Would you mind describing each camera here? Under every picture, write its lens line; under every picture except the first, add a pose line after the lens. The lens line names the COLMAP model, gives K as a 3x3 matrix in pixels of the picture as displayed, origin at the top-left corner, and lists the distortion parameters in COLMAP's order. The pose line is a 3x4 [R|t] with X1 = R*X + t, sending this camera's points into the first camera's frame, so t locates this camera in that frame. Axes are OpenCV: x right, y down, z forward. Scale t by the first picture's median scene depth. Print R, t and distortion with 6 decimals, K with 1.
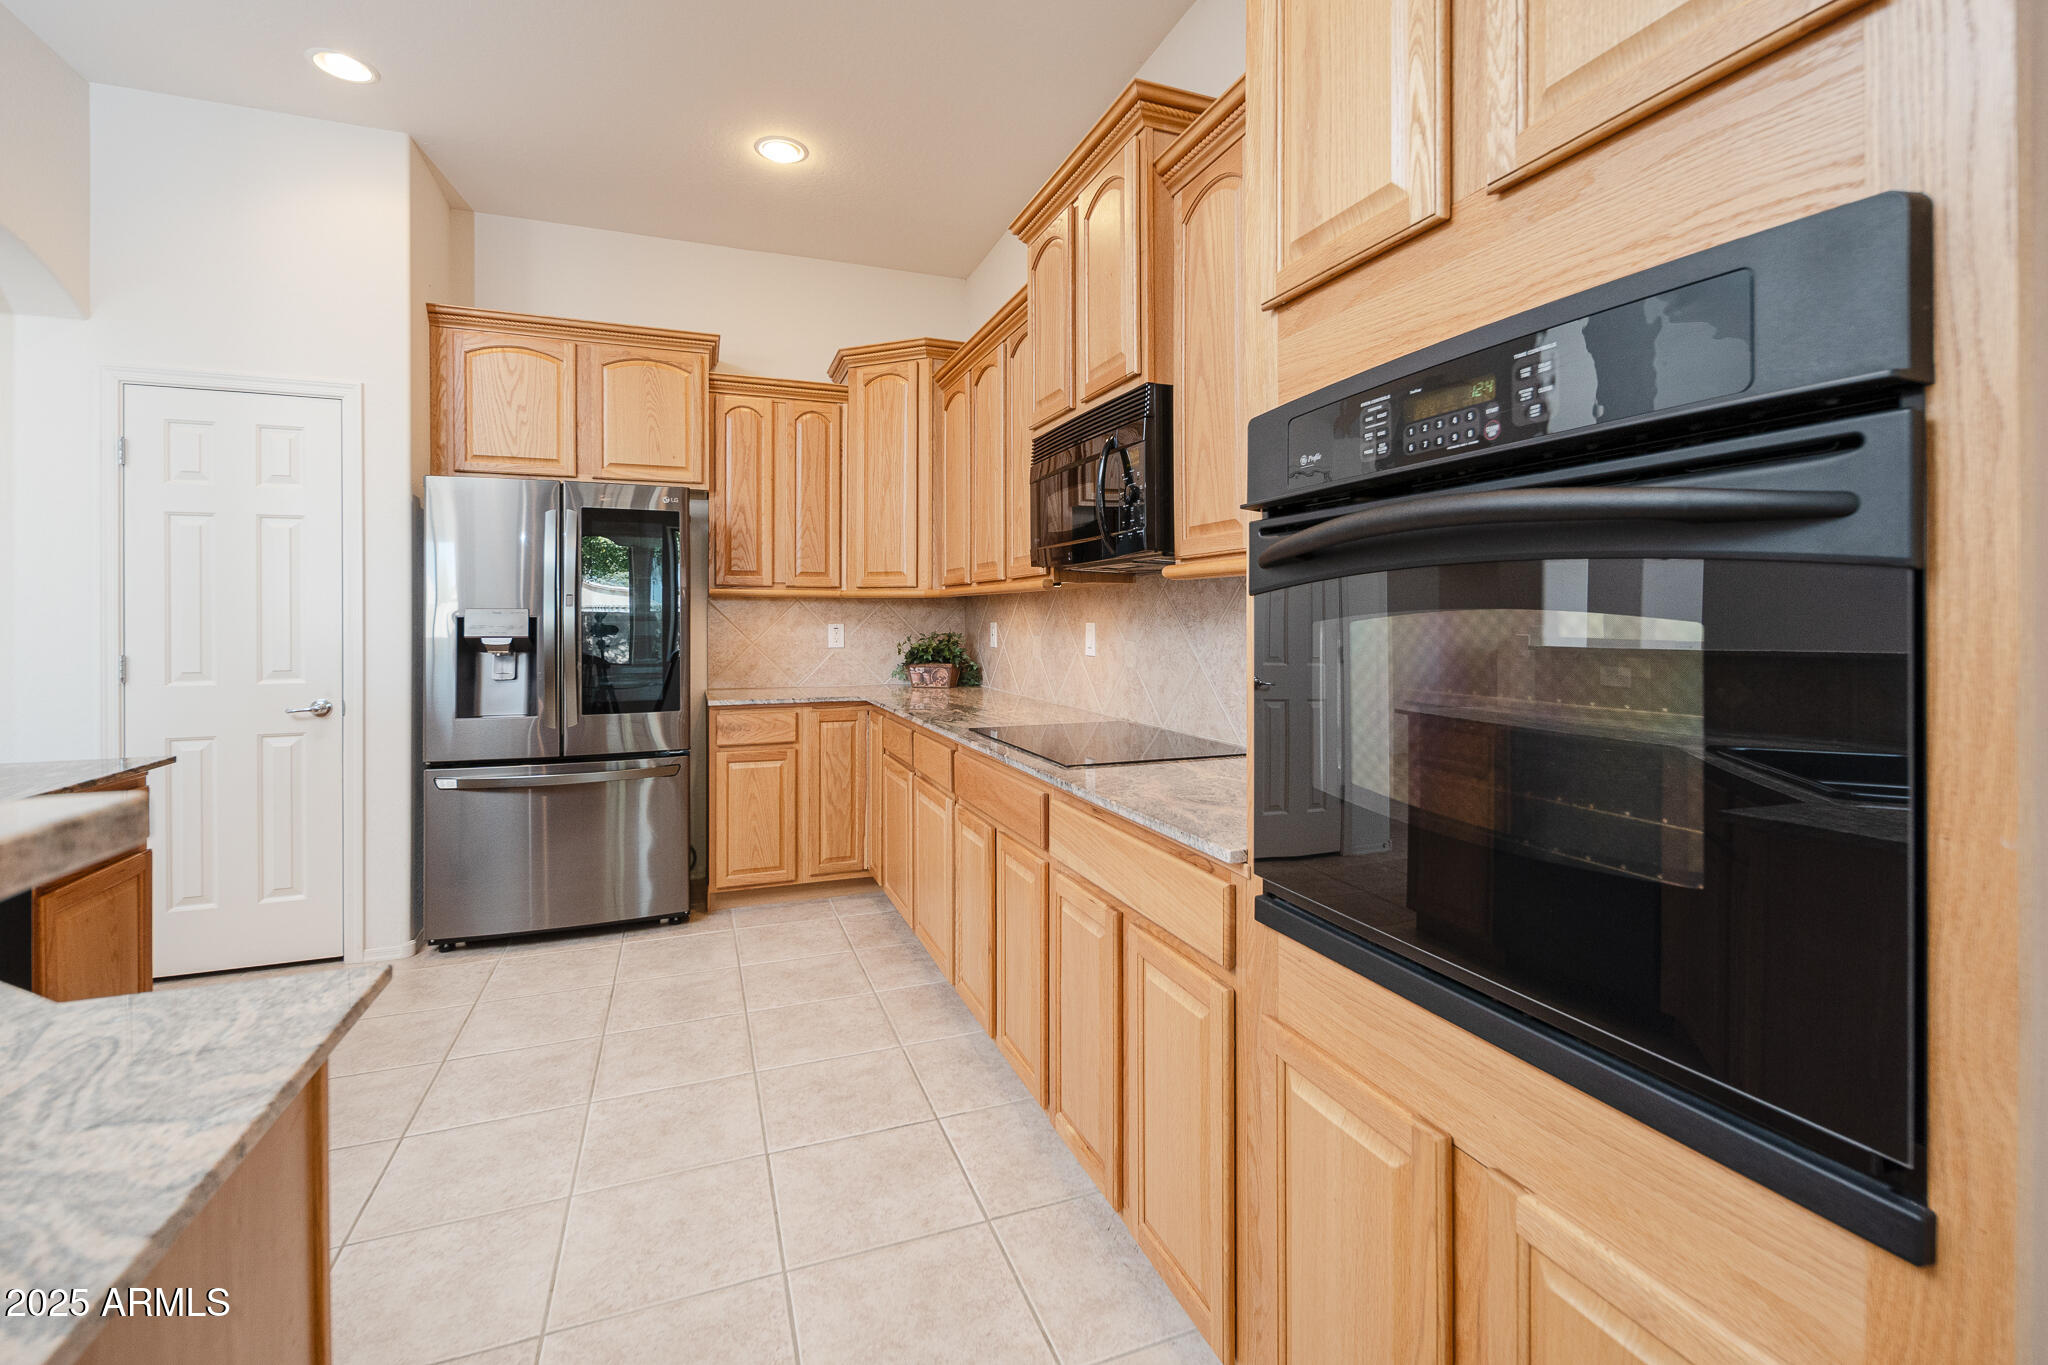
lens RADIAL K [[905.3, 0, 1033.5], [0, 905.3, 611.2], [0, 0, 1]] dist [0.000921, -0.000742]
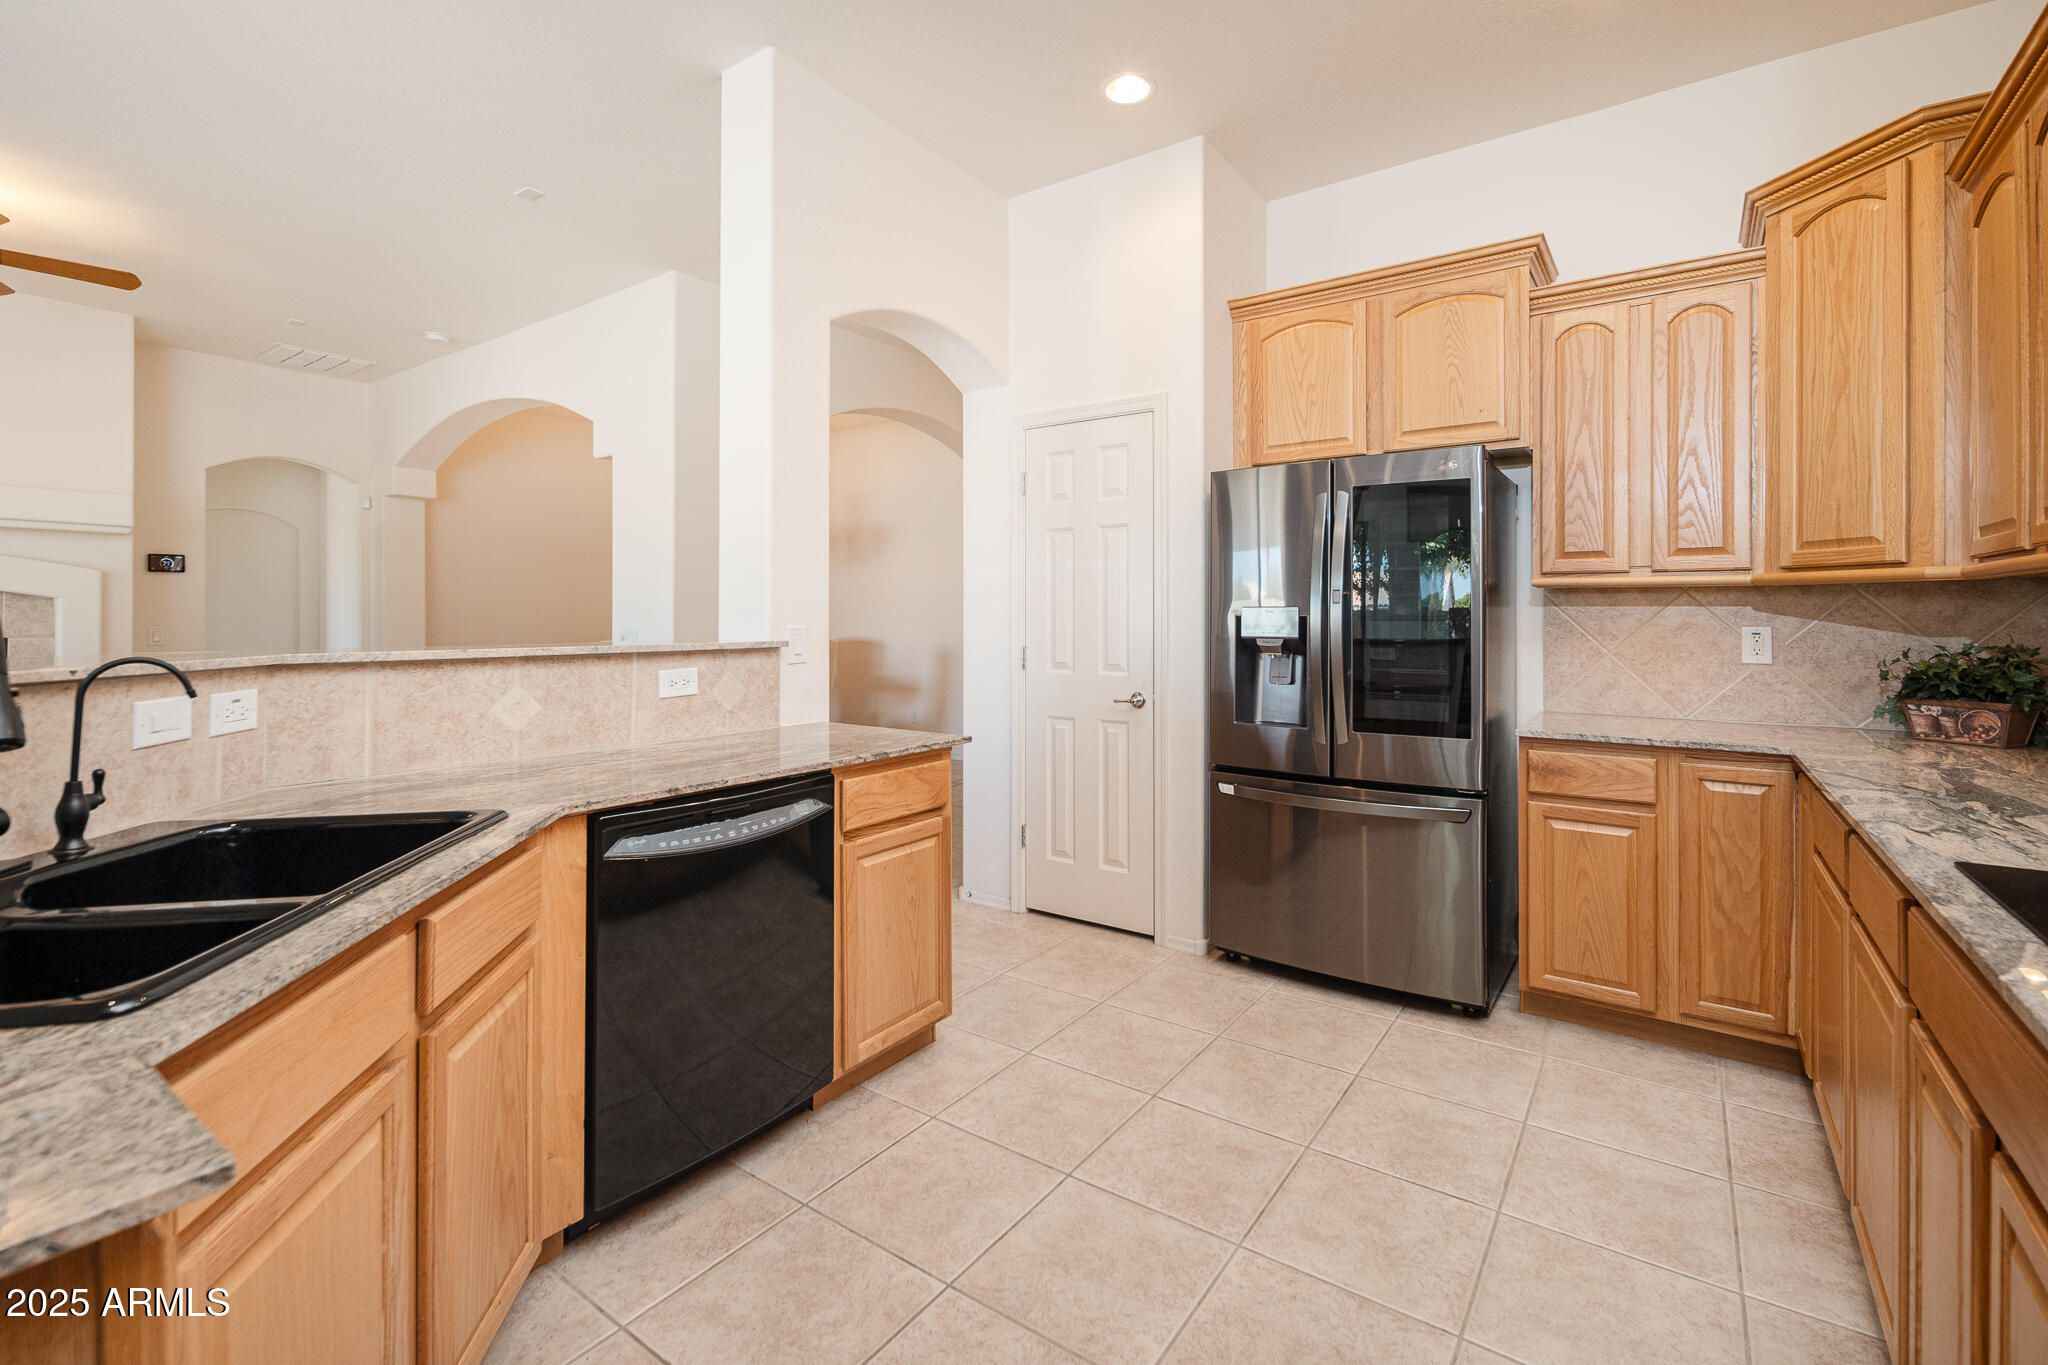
lens RADIAL K [[905.3, 0, 1033.5], [0, 905.3, 611.2], [0, 0, 1]] dist [0.000921, -0.000742]
pose [[0.562455, -0.003100, -0.826822, 0.030886], [0.004325, 0.999990, -0.000807, 0.001397], [0.826817, -0.003122, 0.562463, 0.255527]]
